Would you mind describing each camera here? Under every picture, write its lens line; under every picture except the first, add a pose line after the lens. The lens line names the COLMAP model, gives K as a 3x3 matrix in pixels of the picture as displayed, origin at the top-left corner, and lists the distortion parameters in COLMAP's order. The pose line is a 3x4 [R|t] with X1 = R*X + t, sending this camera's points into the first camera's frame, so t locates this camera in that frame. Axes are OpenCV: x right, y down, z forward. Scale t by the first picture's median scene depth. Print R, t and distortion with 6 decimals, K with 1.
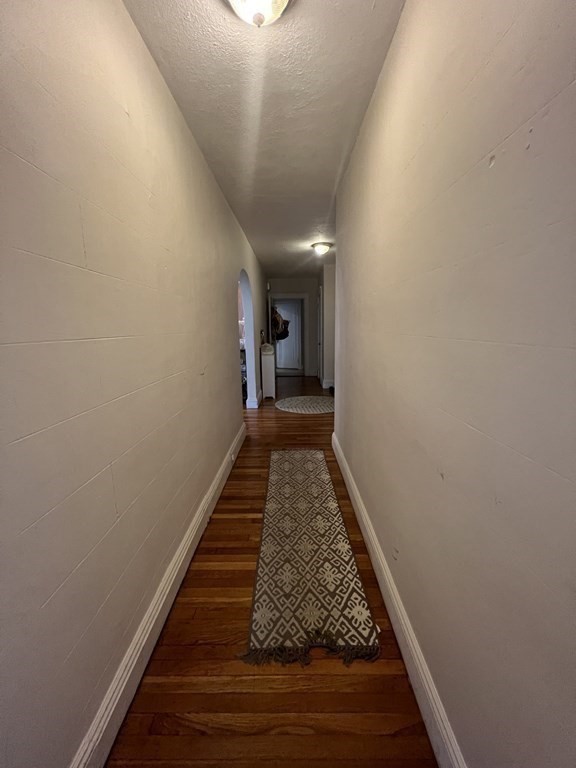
lens RADIAL K [[307.8, 0, 288.8], [0, 307.8, 388.8], [0, 0, 1]] dist [-0.001113, 0.000089]
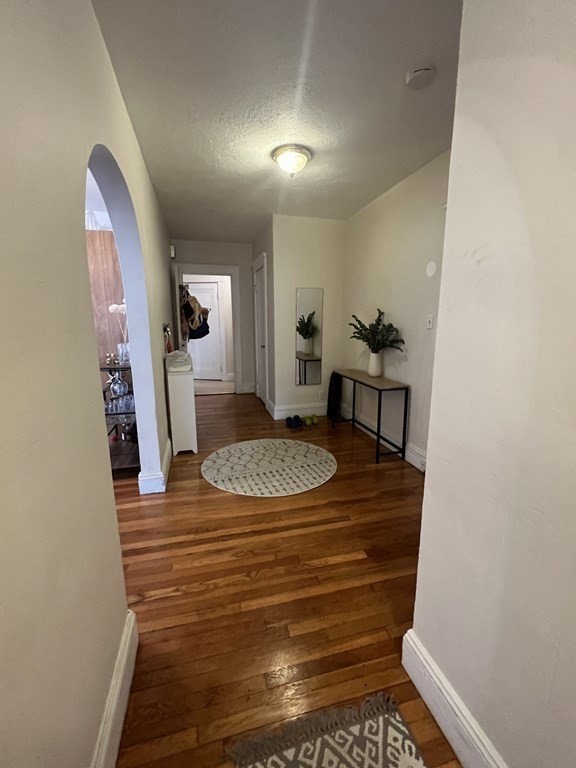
lens RADIAL K [[332.3, 0, 293.4], [0, 332.3, 384.5], [0, 0, 1]] dist [-0.005614, 0.000877]
pose [[0.957498, -0.041304, 0.285468, -0.045347], [0.041857, 0.999115, 0.004166, -0.083401], [-0.285388, 0.007960, 0.958379, 0.404445]]
